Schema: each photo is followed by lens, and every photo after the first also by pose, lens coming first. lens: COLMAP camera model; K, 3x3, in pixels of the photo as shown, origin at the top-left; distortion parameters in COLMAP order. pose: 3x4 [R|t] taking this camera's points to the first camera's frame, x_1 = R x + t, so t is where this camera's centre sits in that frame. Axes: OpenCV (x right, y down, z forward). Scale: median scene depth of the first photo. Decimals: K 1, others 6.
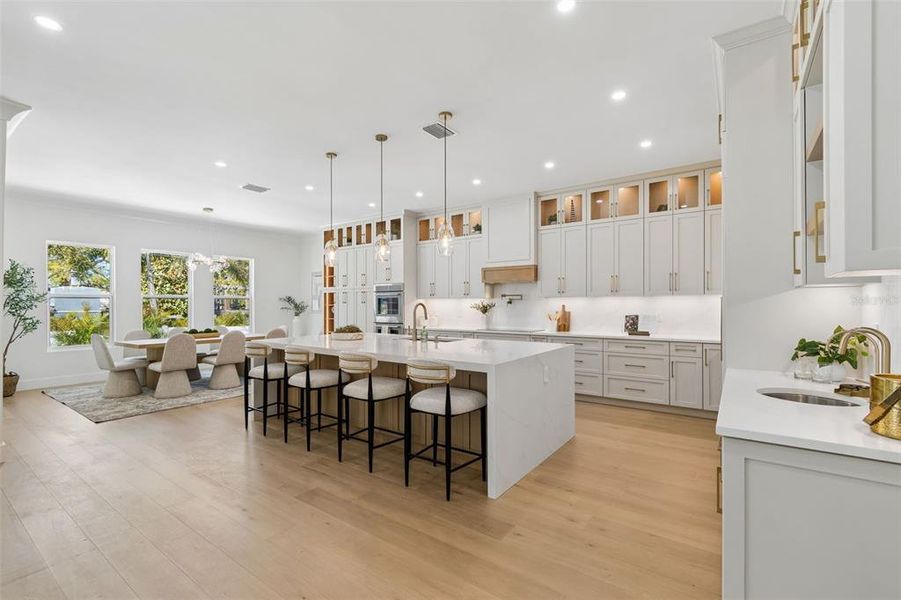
lens RADIAL K [[393.4, 0, 447.6], [0, 393.4, 302.7], [0, 0, 1]] dist [0.001442, -0.000022]
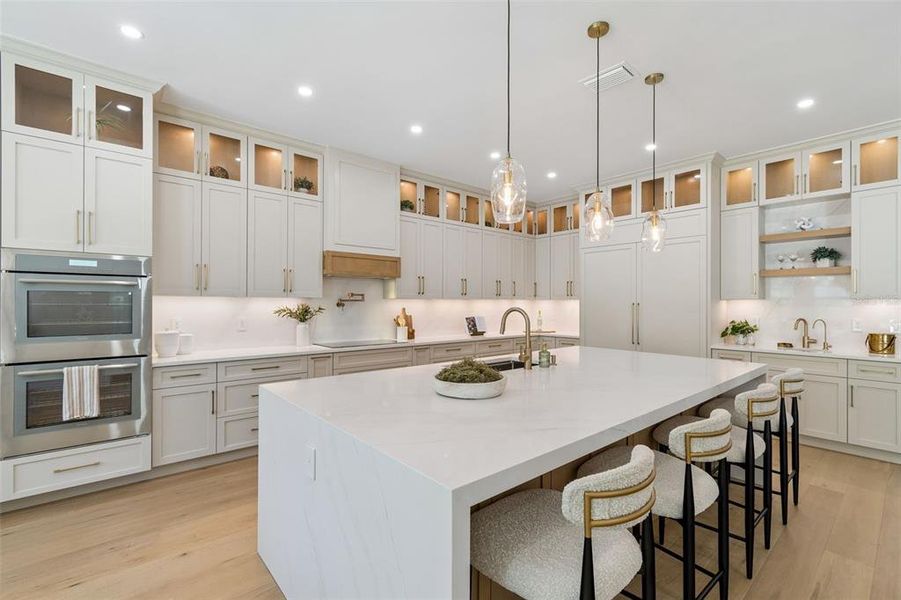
lens RADIAL K [[388.8, 0, 449.0], [0, 388.8, 302.6], [0, 0, 1]] dist [0.000925, 0.000252]
pose [[0.250975, 0.004764, 0.967982, -0.450064], [-0.006670, 0.999973, -0.003192, -0.003435], [-0.967971, -0.005655, 0.251000, 0.621349]]
